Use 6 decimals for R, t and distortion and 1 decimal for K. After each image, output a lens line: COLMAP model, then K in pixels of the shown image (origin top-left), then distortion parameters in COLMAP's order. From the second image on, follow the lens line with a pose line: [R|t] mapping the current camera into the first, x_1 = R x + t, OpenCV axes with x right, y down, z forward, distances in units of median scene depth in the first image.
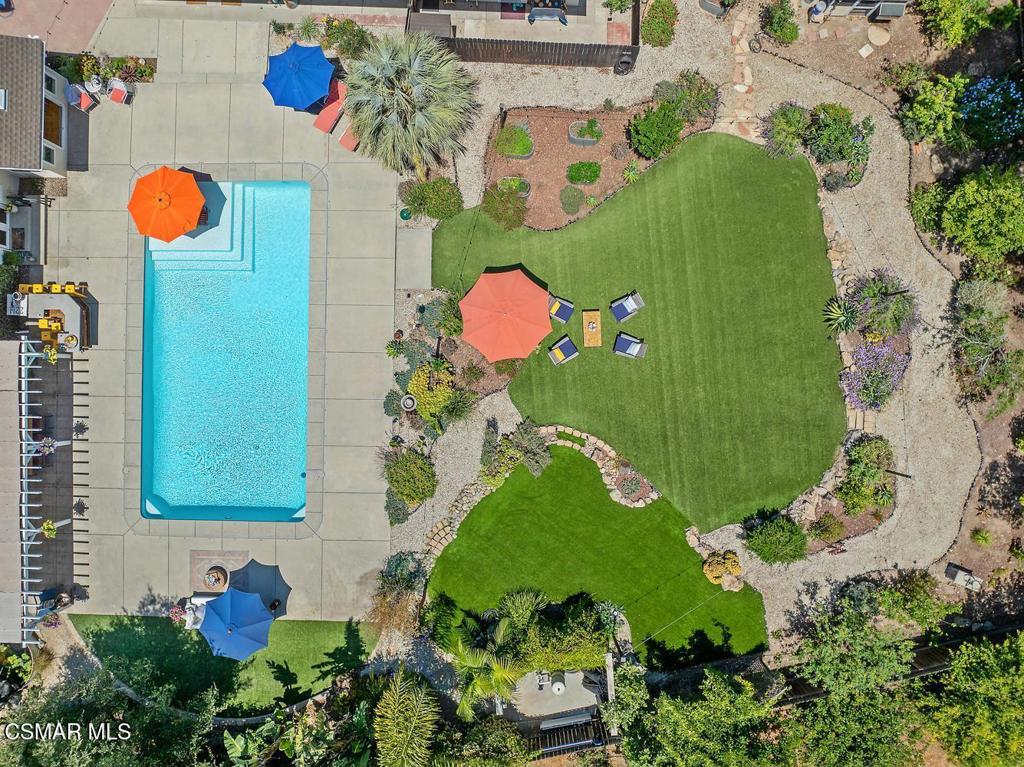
lens RADIAL K [[725.9, 0, 512.7], [0, 725.9, 378.1], [0, 0, 1]] dist [-0.037173, 0.000352]
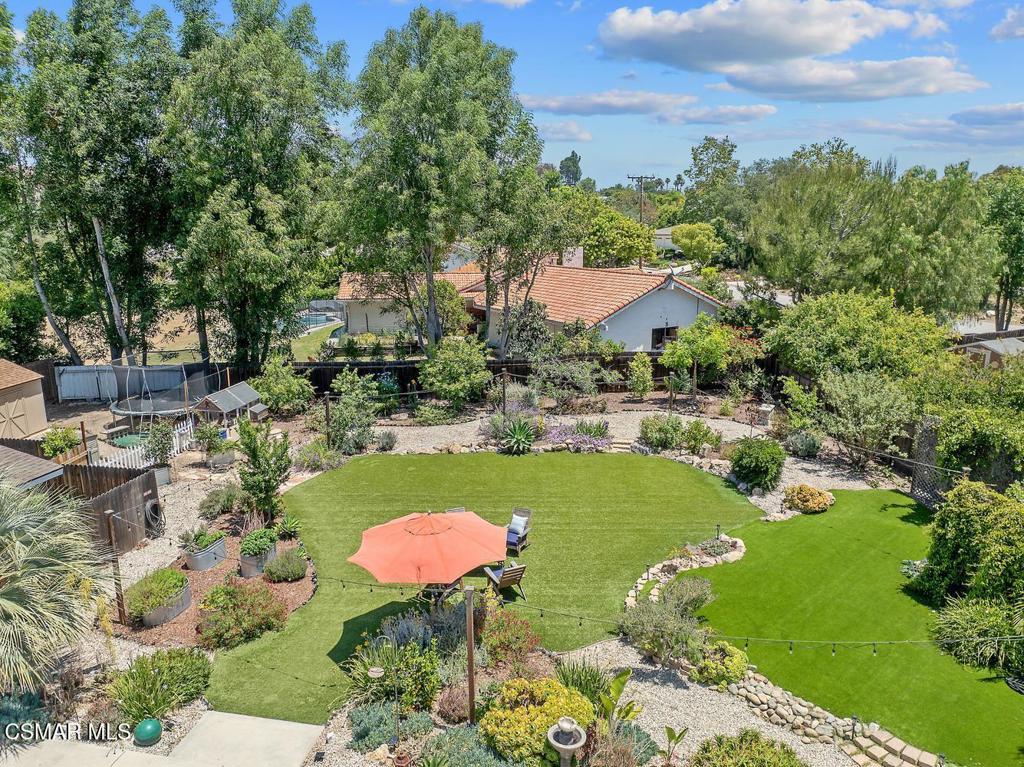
lens RADIAL K [[725.9, 0, 512.7], [0, 725.9, 378.1], [0, 0, 1]] dist [-0.037173, 0.000352]
pose [[0.156326, -0.204504, 0.966302, -0.497446], [0.987631, 0.020316, -0.155477, 0.062695], [0.012164, 0.978655, 0.205150, 0.695275]]
